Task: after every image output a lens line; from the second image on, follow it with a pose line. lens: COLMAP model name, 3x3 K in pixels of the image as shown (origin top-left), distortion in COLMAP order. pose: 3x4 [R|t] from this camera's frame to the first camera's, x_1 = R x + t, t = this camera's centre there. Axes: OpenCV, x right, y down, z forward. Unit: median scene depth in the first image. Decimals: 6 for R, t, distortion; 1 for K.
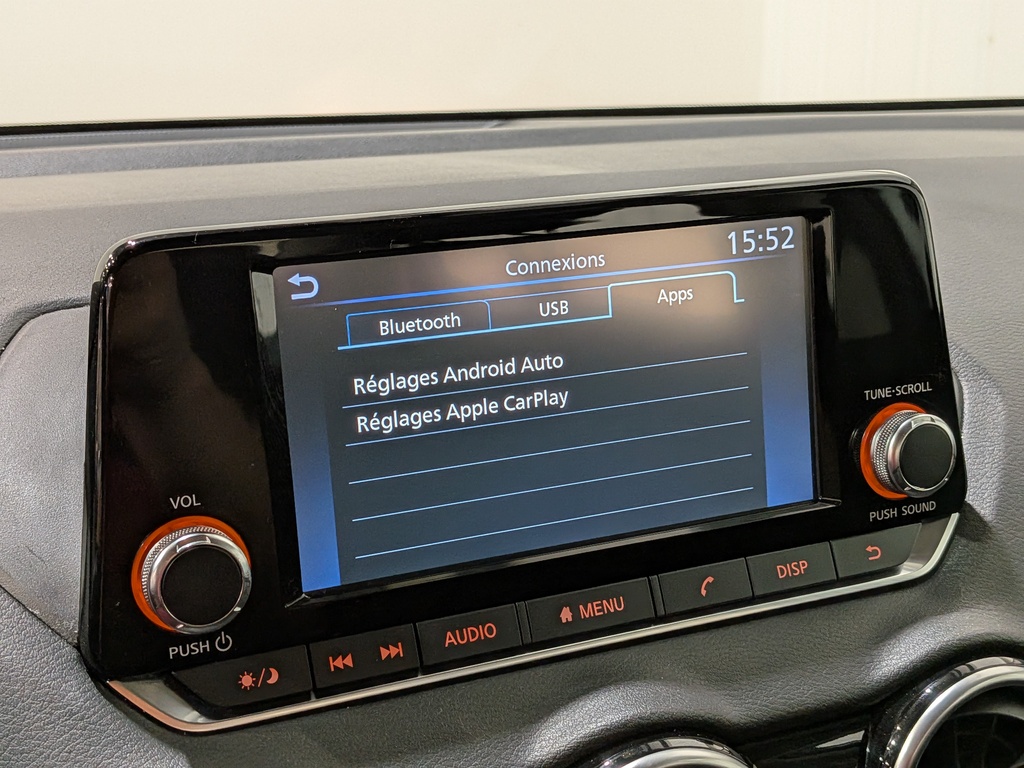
lens RADIAL K [[1513.6, 0, 512.0], [0, 1513.6, 384.0], [0, 0, 1]] dist [0.035573, 0.015051]
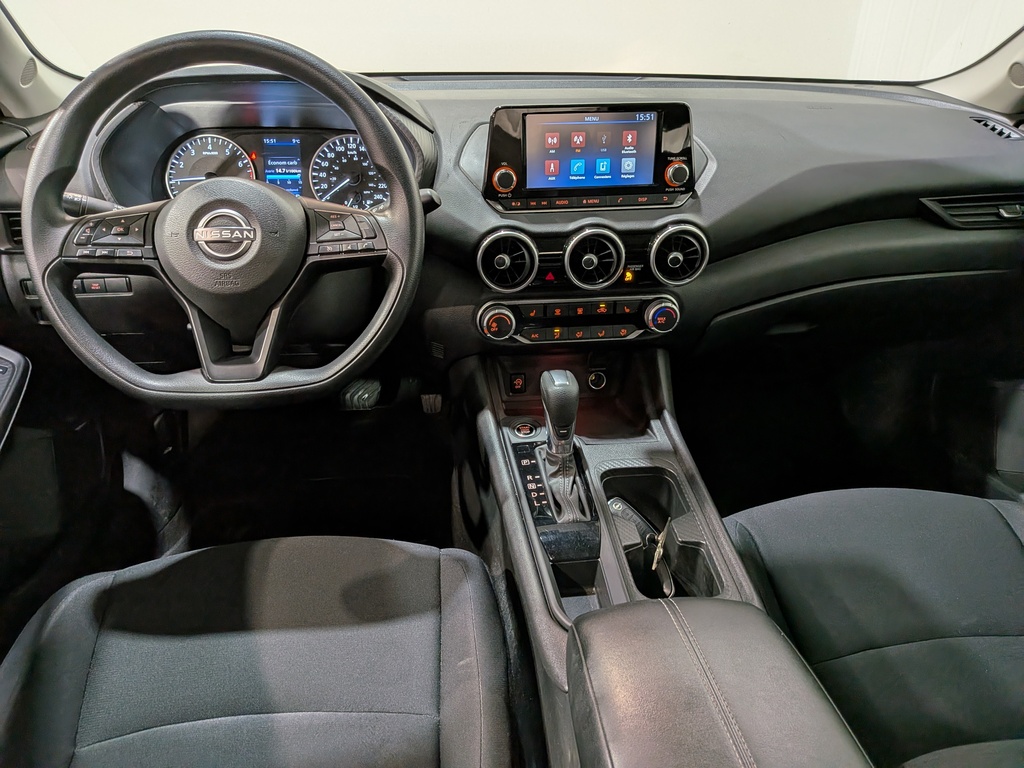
lens RADIAL K [[735.0, 0, 509.0], [0, 735.0, 384.1], [0, 0, 1]] dist [0.078567, -0.142928]
pose [[0.953066, 0.160272, -0.256861, 0.493641], [-0.094215, 0.963269, 0.251467, 0.149305], [0.287729, -0.215465, 0.933160, -1.297047]]
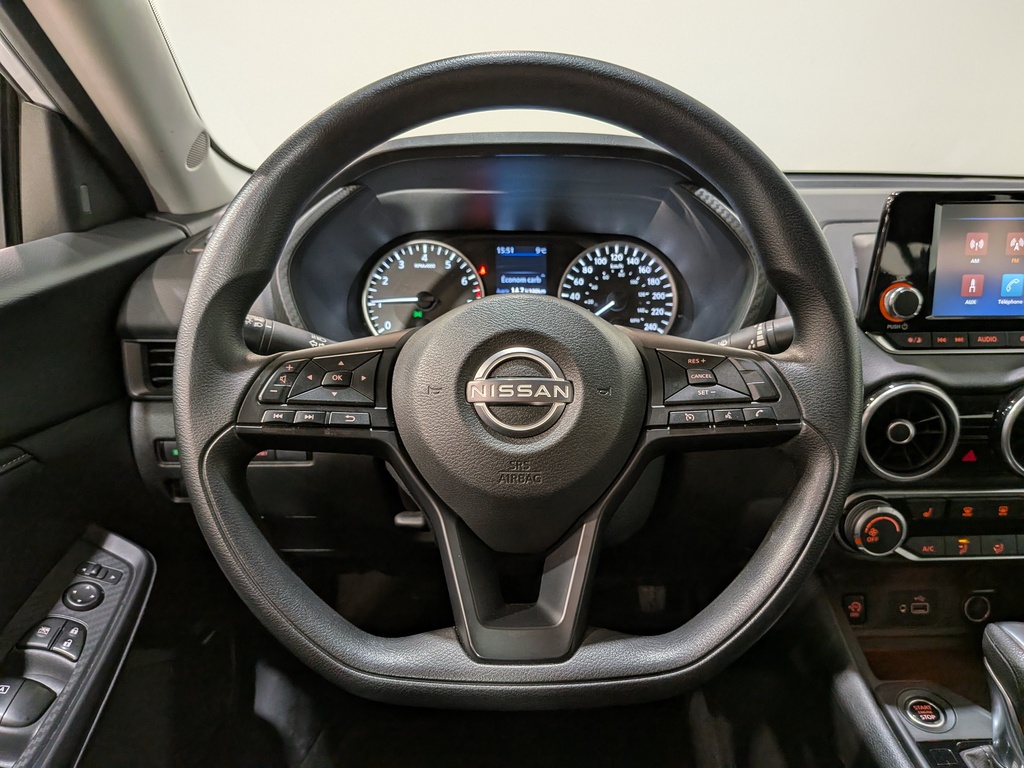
lens RADIAL K [[747.4, 0, 530.2], [0, 747.4, 396.6], [0, 0, 1]] dist [0.074874, -0.140668]
pose [[0.916807, 0.140348, -0.373855, -0.277176], [-0.106586, 0.988243, 0.109612, 0.210904], [0.384843, -0.060645, 0.920987, -0.678170]]
